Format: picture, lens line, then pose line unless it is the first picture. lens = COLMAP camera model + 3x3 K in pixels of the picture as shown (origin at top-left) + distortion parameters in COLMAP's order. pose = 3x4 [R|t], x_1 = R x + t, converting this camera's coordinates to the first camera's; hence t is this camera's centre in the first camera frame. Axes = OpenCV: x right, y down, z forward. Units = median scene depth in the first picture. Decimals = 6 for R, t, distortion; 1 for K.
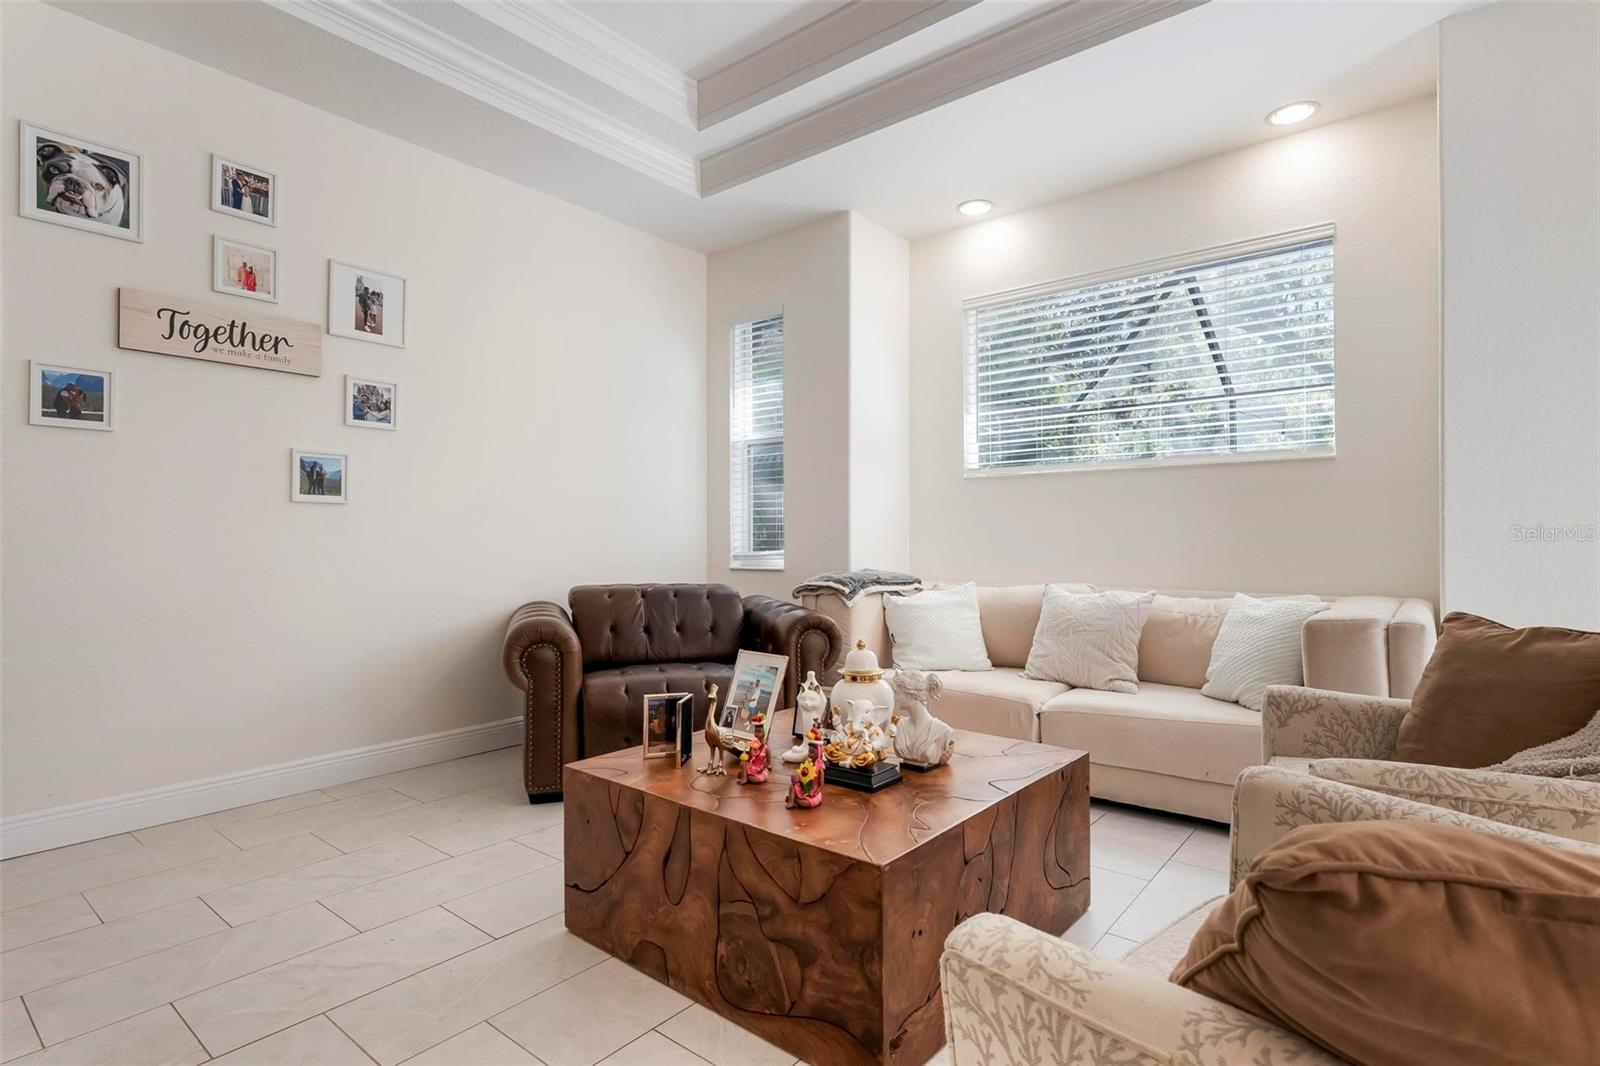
lens RADIAL K [[794.0, 0, 803.2], [0, 794.0, 535.5], [0, 0, 1]] dist [0.000598, 0.000296]
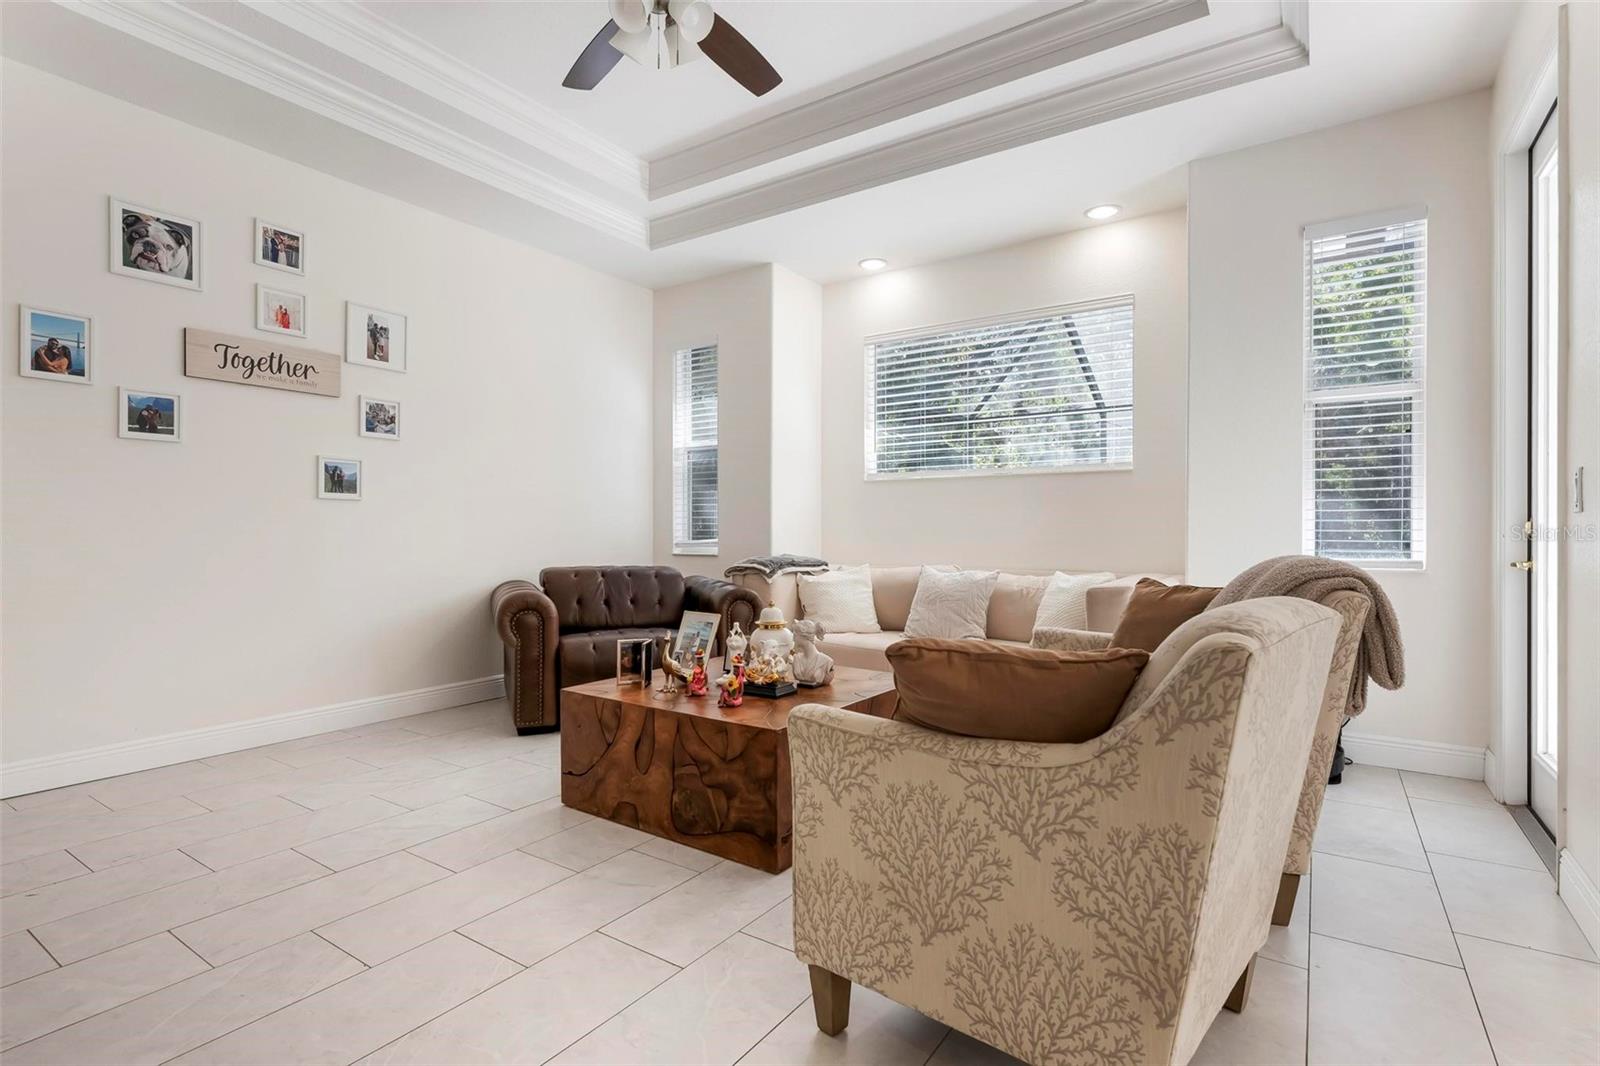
lens RADIAL K [[767.0, 0, 802.7], [0, 767.0, 534.3], [0, 0, 1]] dist [-0.001231, -0.000251]
pose [[0.996364, 0.002705, 0.085158, 0.007811], [-0.003587, 0.999941, 0.010208, -0.001577], [-0.085126, -0.010476, 0.996315, -0.271730]]
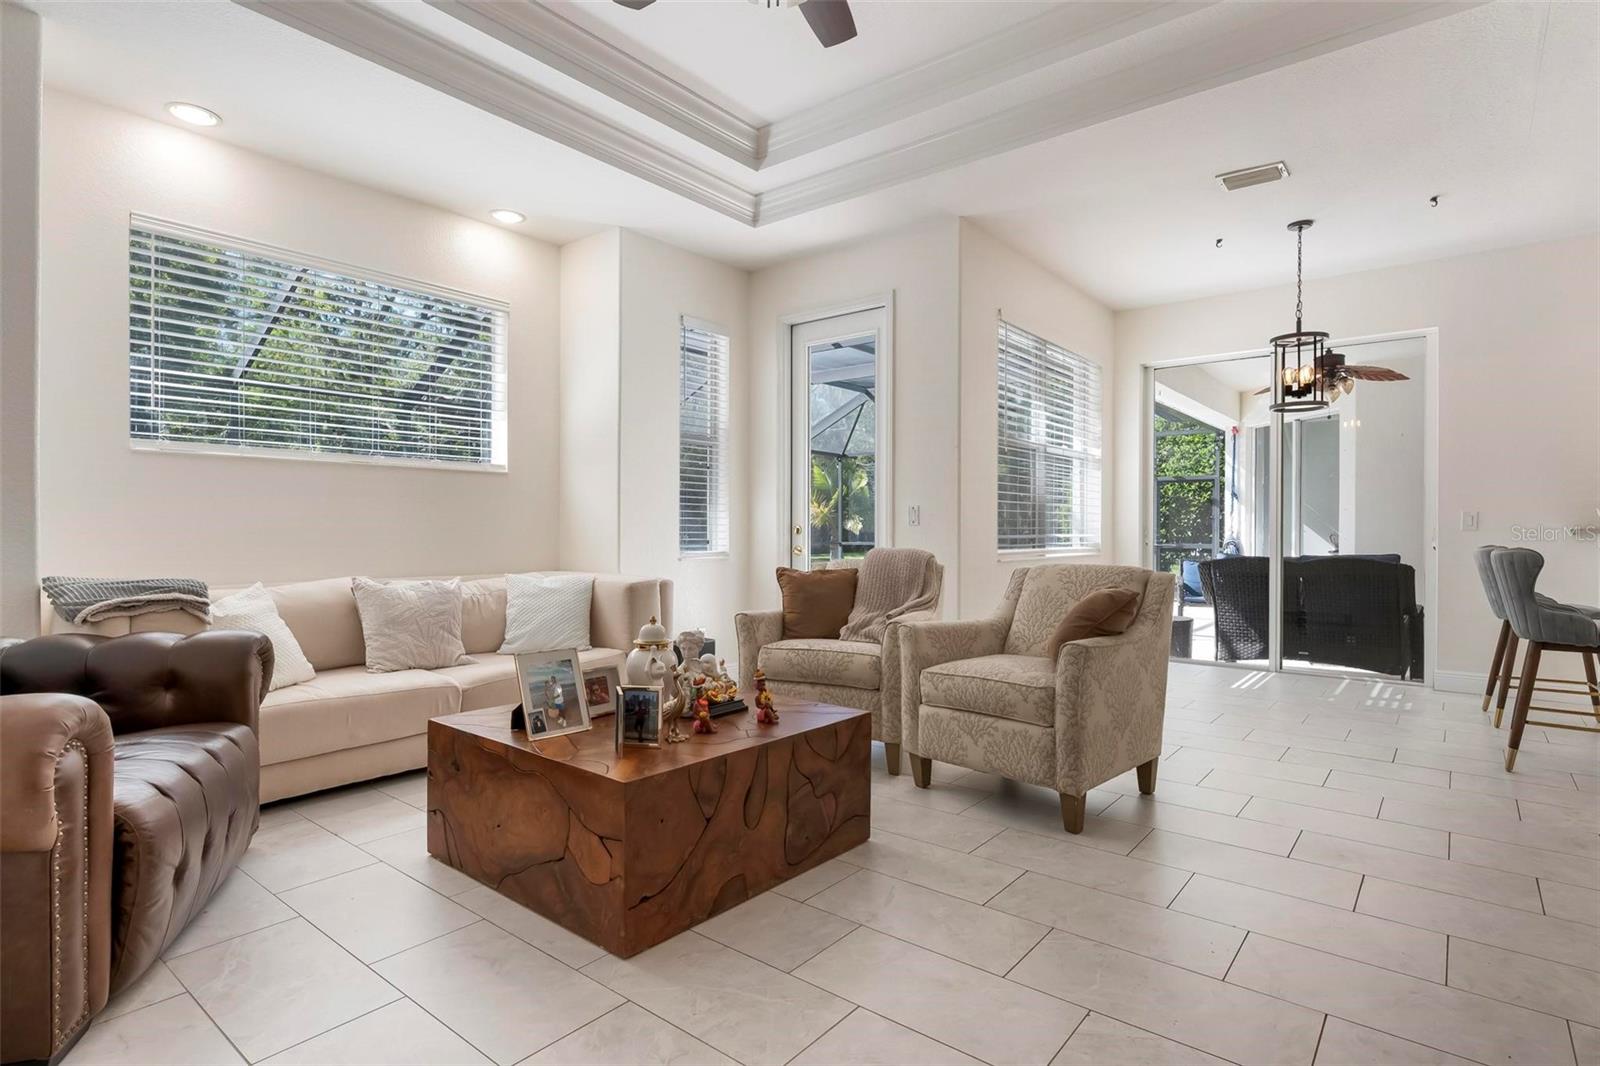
lens RADIAL K [[818.9, 0, 804.7], [0, 818.9, 533.2], [0, 0, 1]] dist [-0.000696, 0.000306]
pose [[-0.001201, -0.001019, 0.999999, -0.856879], [-0.009805, 0.999951, 0.001007, -0.000725], [-0.999951, -0.009803, -0.001211, 0.548176]]
